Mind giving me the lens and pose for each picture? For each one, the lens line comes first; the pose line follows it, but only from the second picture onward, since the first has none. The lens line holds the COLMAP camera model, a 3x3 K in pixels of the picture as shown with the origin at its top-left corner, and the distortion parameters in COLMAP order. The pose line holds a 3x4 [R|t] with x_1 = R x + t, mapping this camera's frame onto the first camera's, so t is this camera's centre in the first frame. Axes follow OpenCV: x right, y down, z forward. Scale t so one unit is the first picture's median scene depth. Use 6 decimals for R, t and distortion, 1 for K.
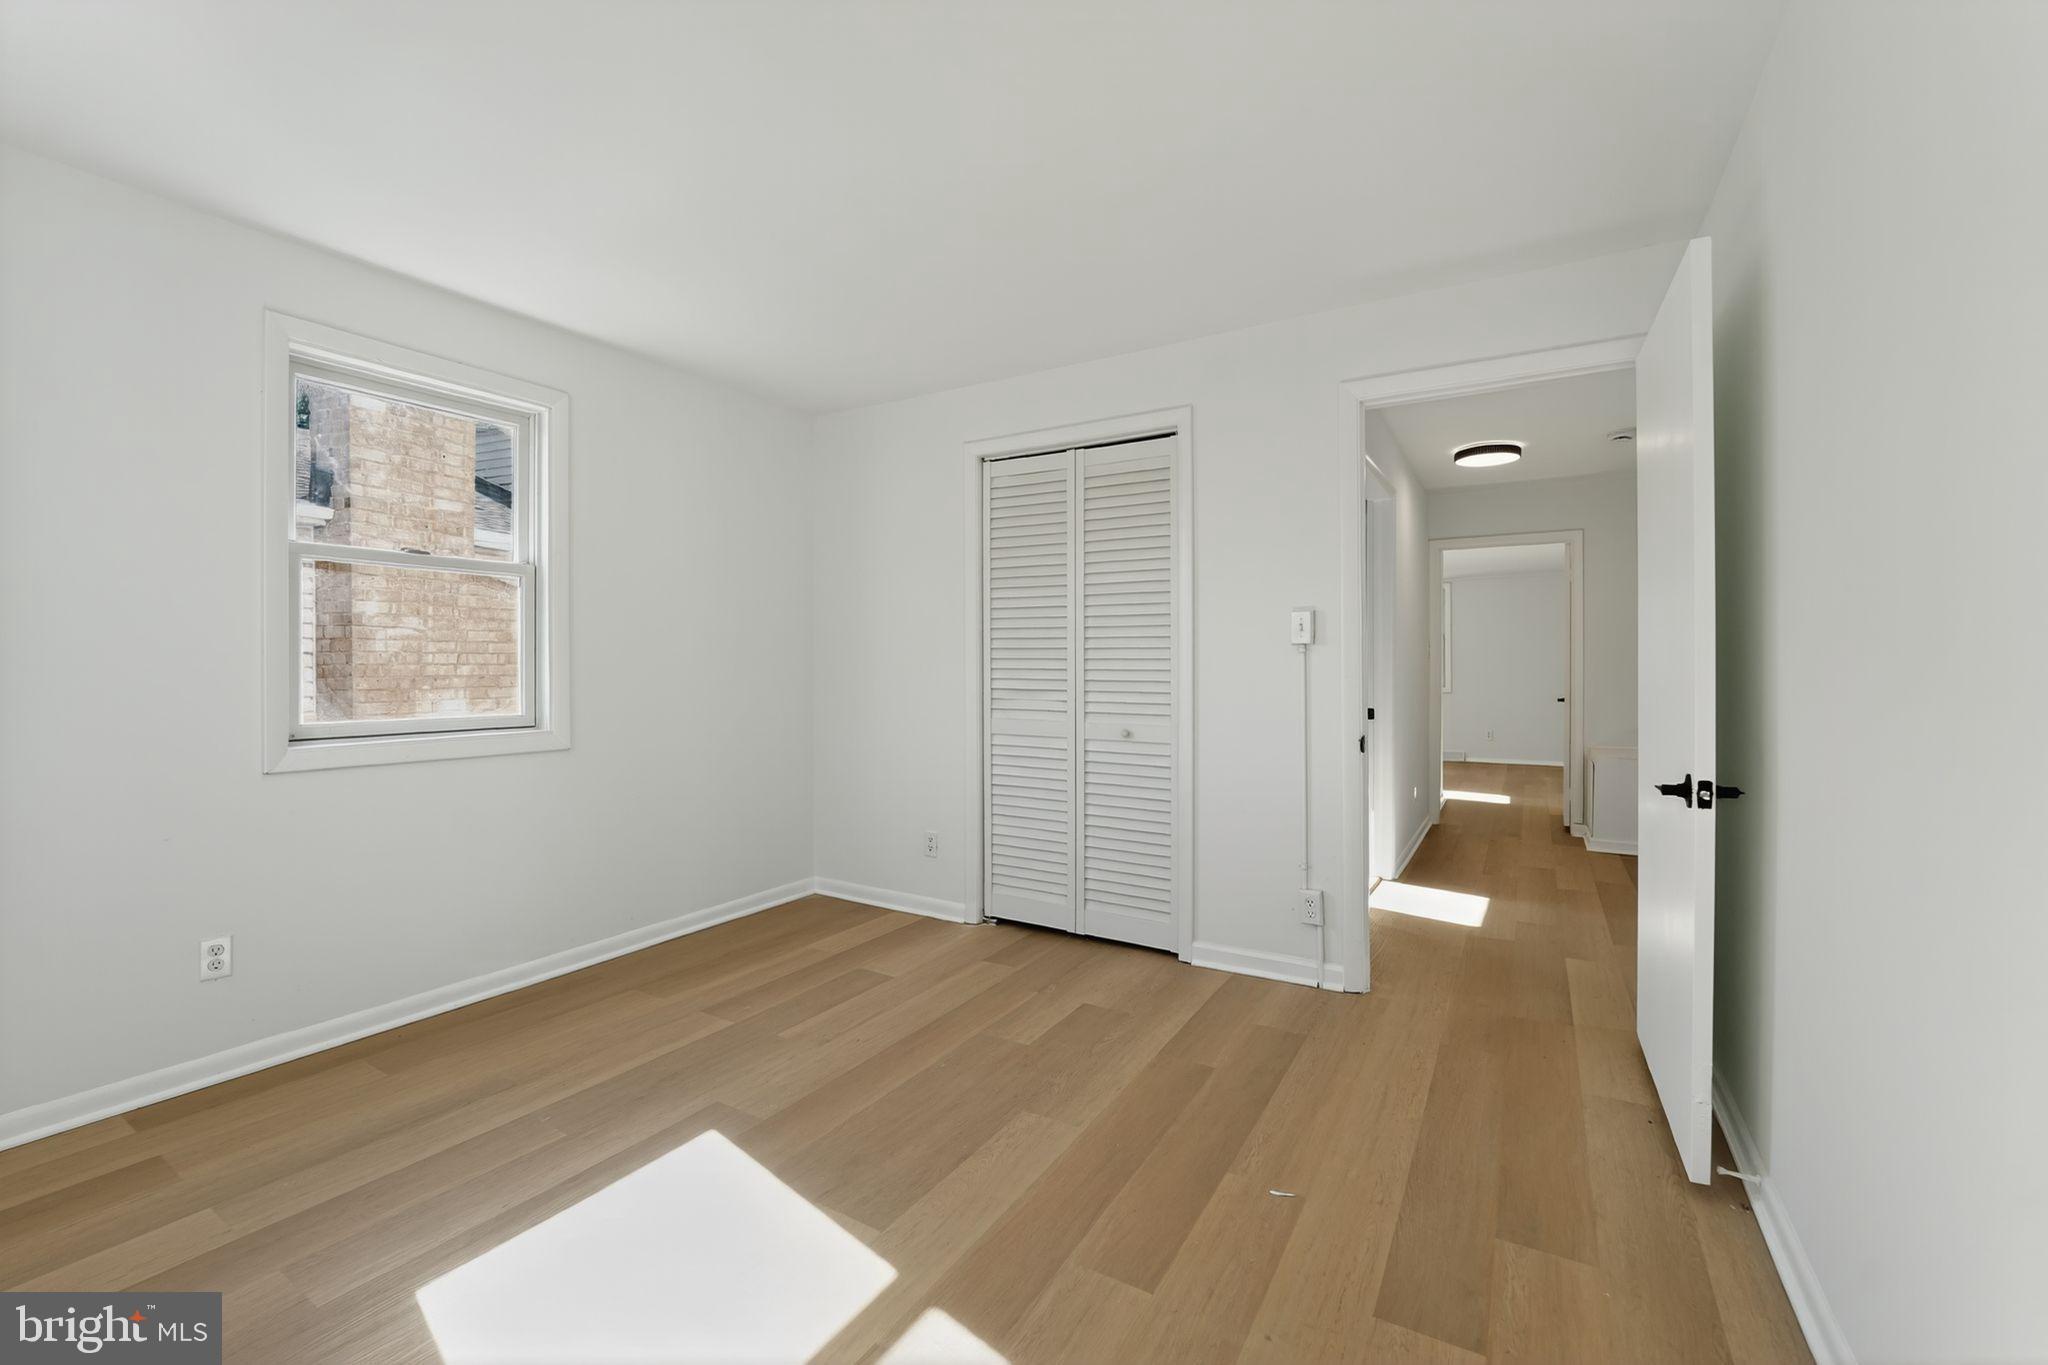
lens RADIAL K [[838.8, 0, 1036.0], [0, 838.8, 686.4], [0, 0, 1]] dist [-0.016367, -0.000253]
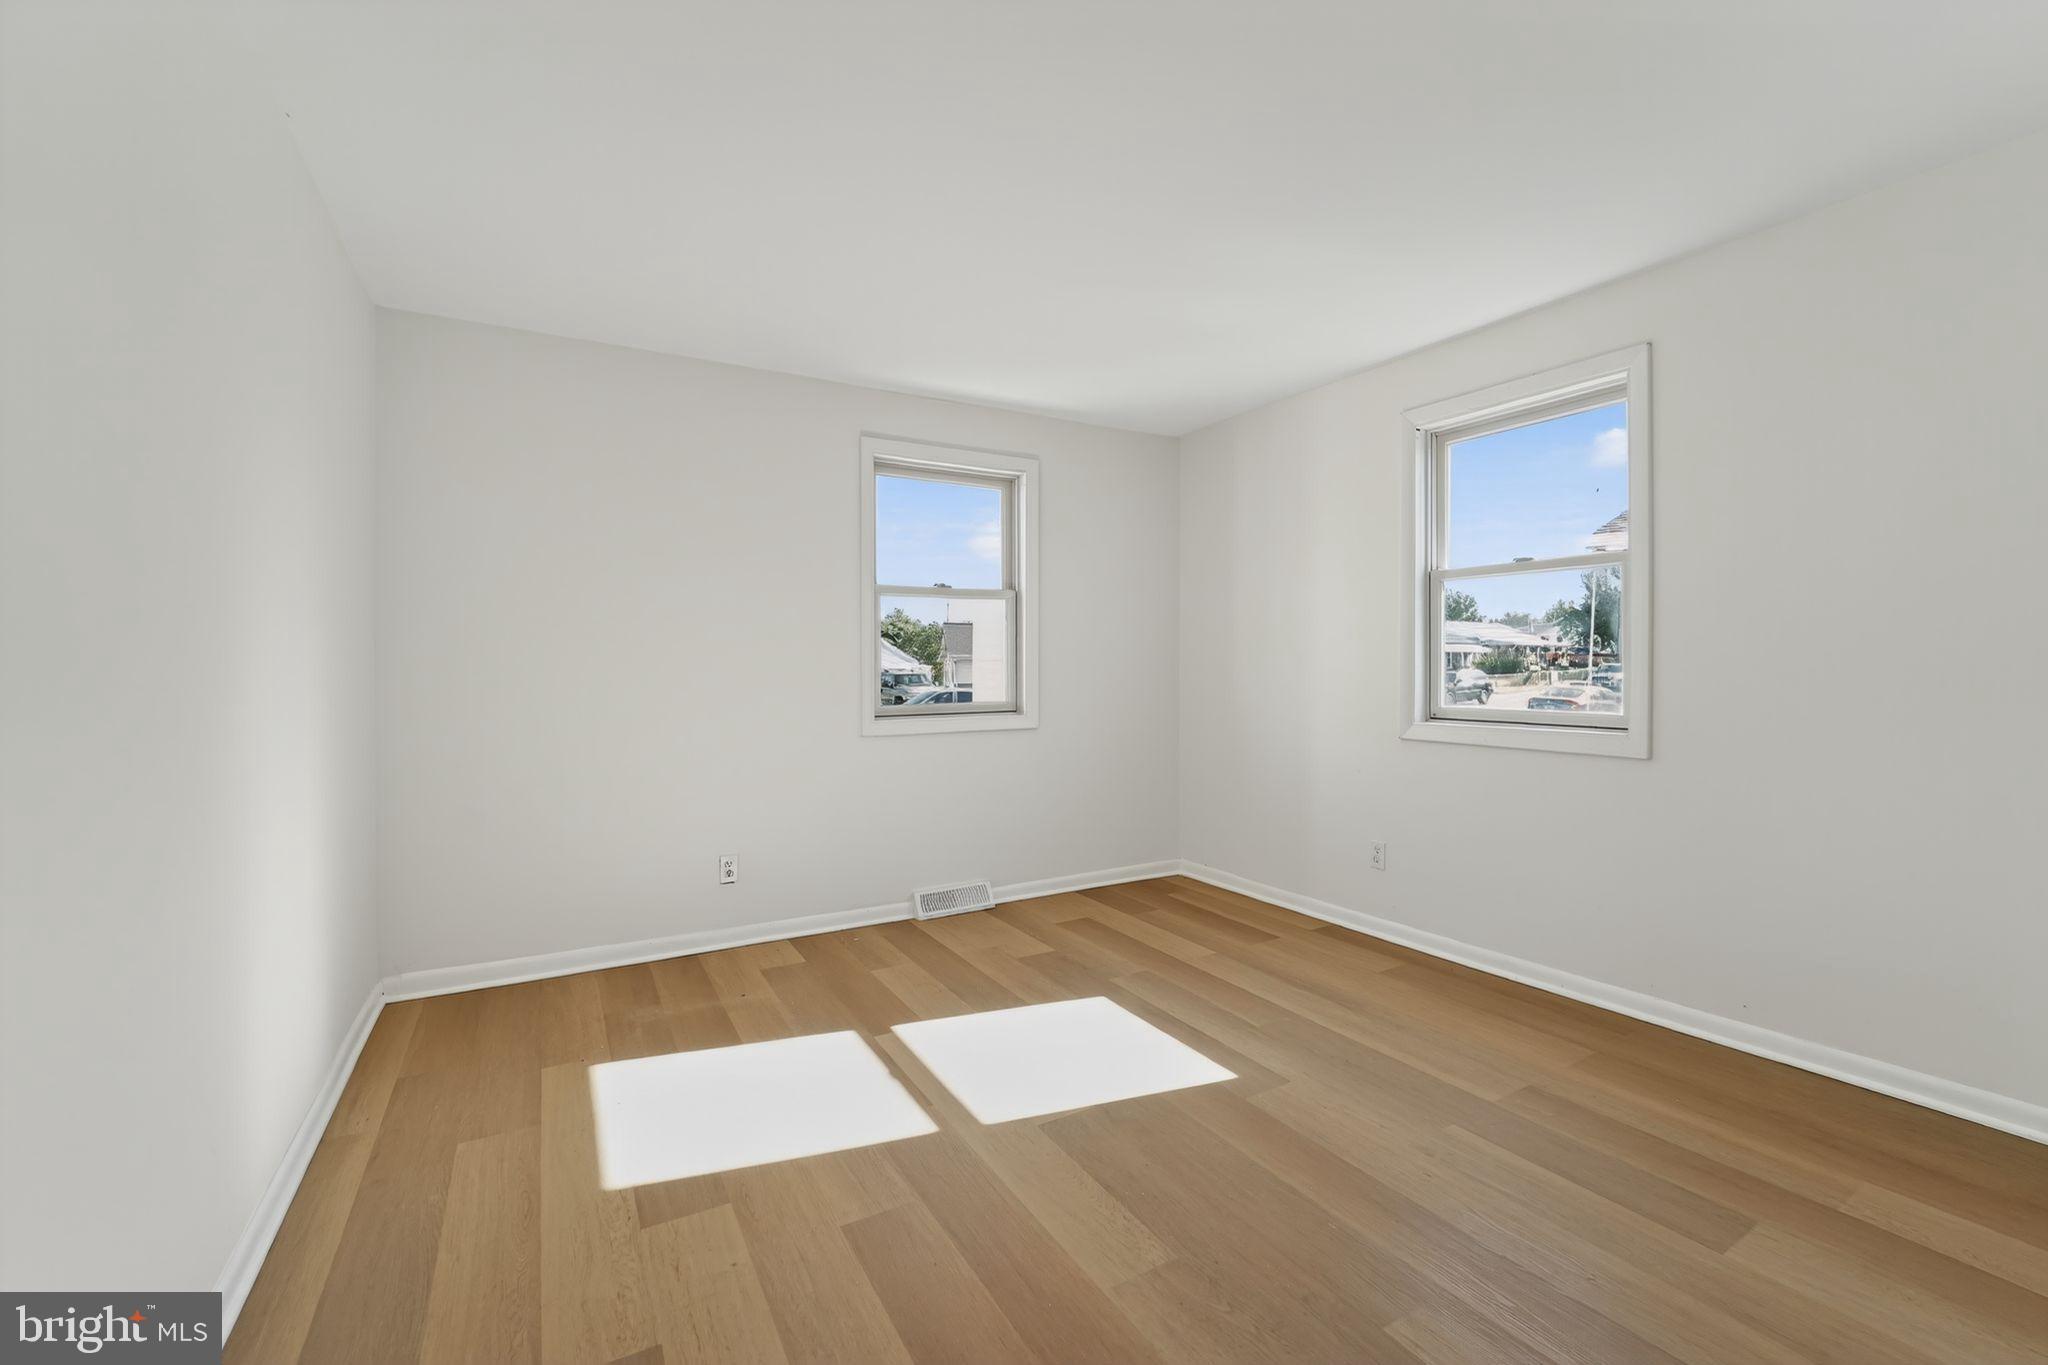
lens RADIAL K [[838.8, 0, 1036.0], [0, 838.8, 686.4], [0, 0, 1]] dist [-0.016367, -0.000253]
pose [[-0.480792, 0.024857, -0.876482, 0.725078], [-0.013315, 0.999276, 0.035644, -0.032834], [0.876734, 0.028808, -0.480113, 1.292963]]
